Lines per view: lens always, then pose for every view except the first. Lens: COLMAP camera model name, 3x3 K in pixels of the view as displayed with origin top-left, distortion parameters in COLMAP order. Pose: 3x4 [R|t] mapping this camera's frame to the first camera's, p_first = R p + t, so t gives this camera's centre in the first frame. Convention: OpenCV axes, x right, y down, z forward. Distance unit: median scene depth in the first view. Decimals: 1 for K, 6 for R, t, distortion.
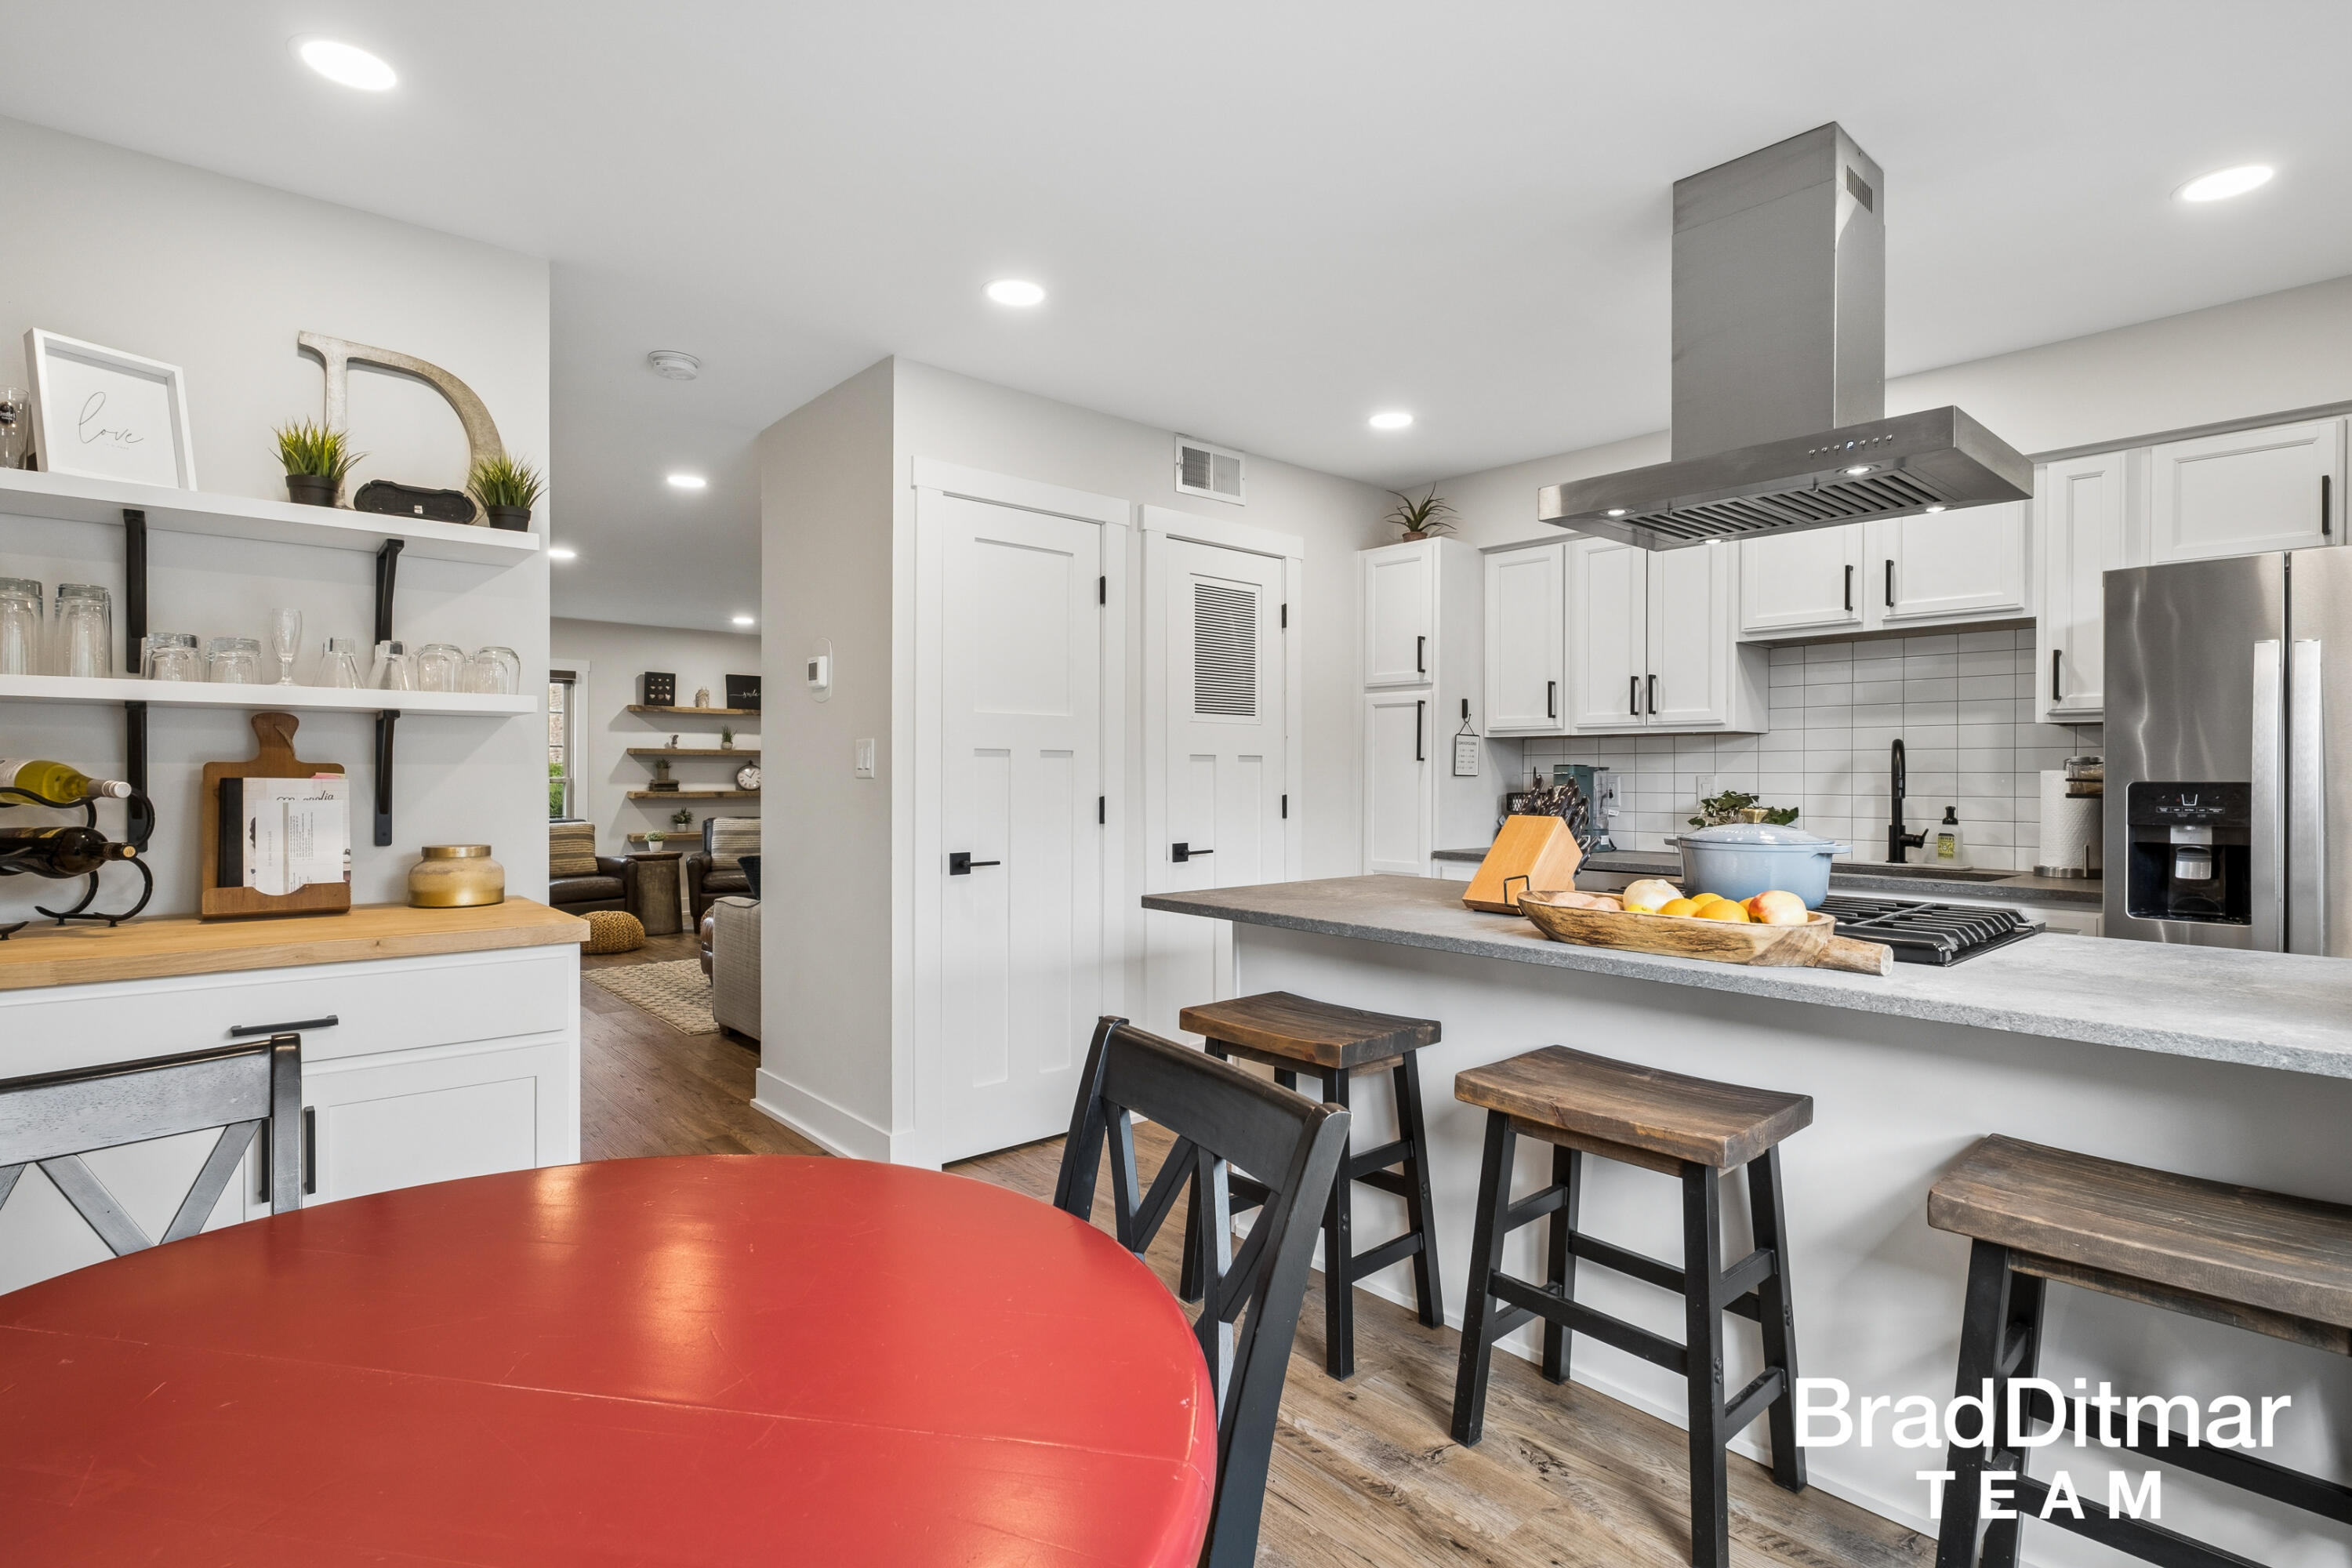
lens RADIAL K [[1124.8, 0, 1174.1], [0, 1124.8, 771.3], [0, 0, 1]] dist [0.000049, -0.005604]
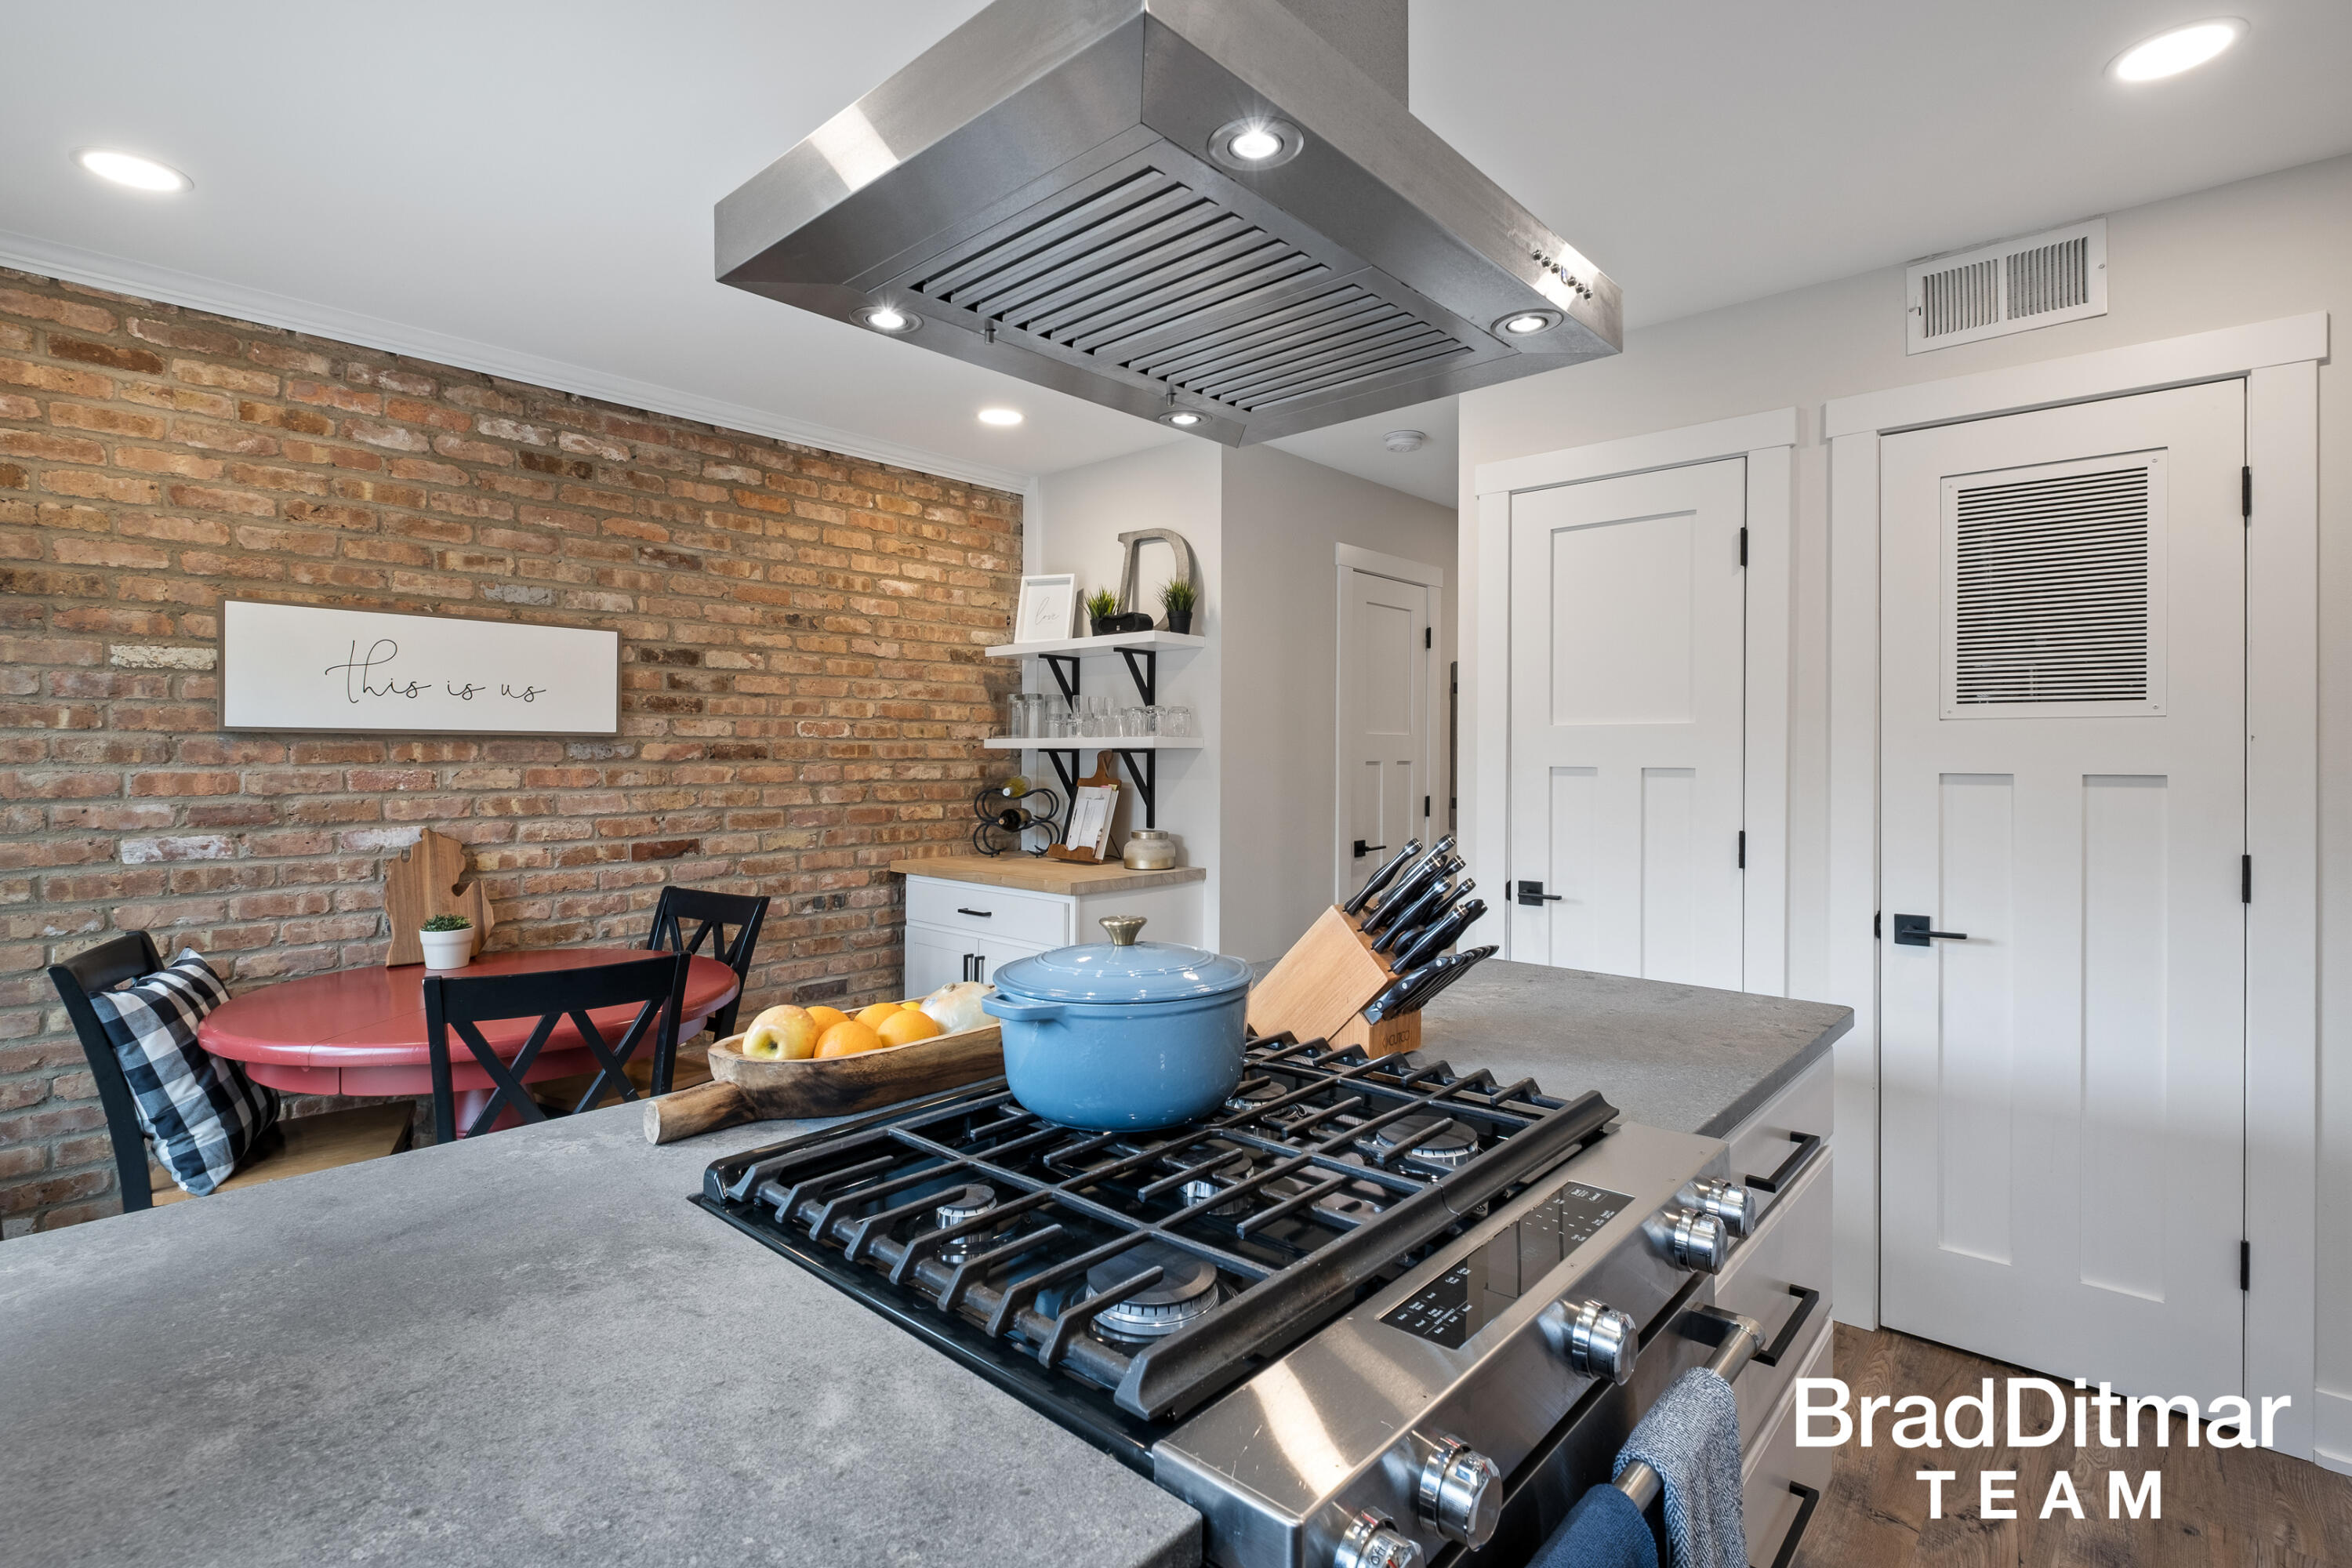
lens RADIAL K [[1124.8, 0, 1181.1], [0, 1124.8, 755.5], [0, 0, 1]] dist [0.000049, -0.005604]
pose [[0.119535, -0.002271, -0.992827, 0.207488], [0.002512, 0.999995, -0.001985, -0.008840], [0.992827, -0.002257, 0.119541, 0.186781]]
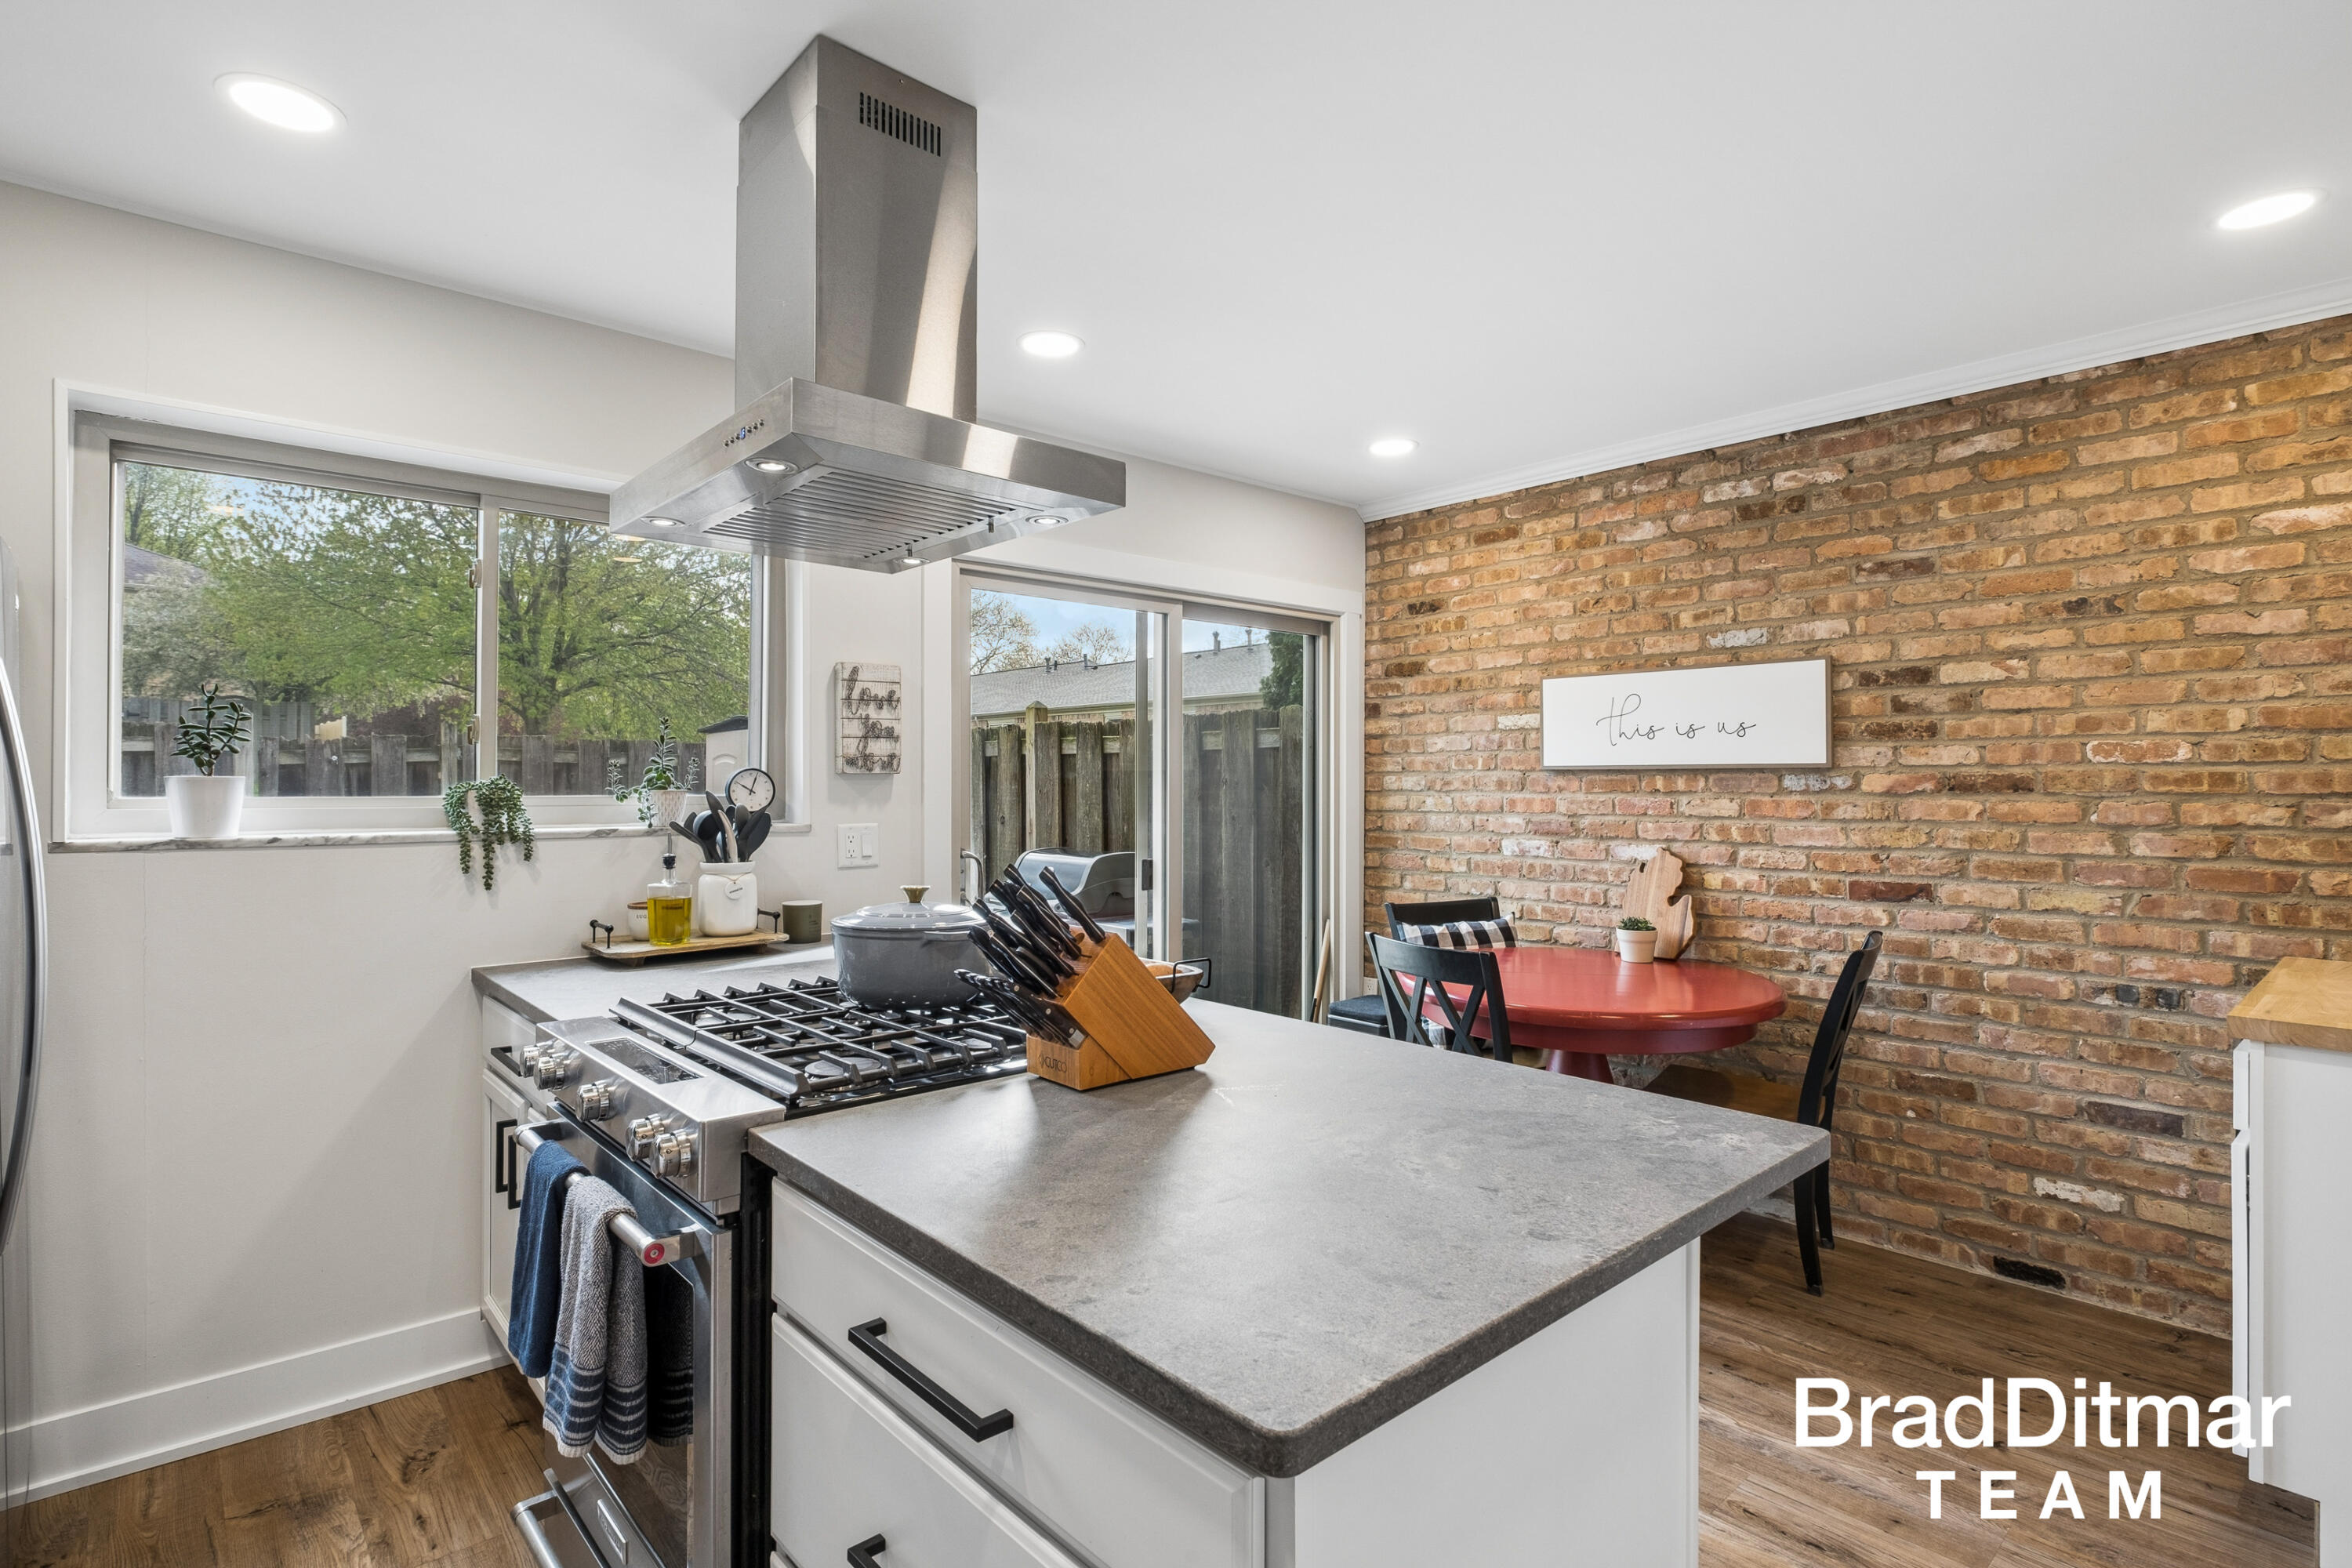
lens RADIAL K [[1124.8, 0, 1173.0], [0, 1124.8, 778.9], [0, 0, 1]] dist [0.000049, -0.005604]
pose [[-0.999915, -0.005376, -0.011854, 0.062845], [-0.005288, 0.999958, -0.007438, -0.008871], [0.011894, -0.007375, -0.999902, 0.362835]]
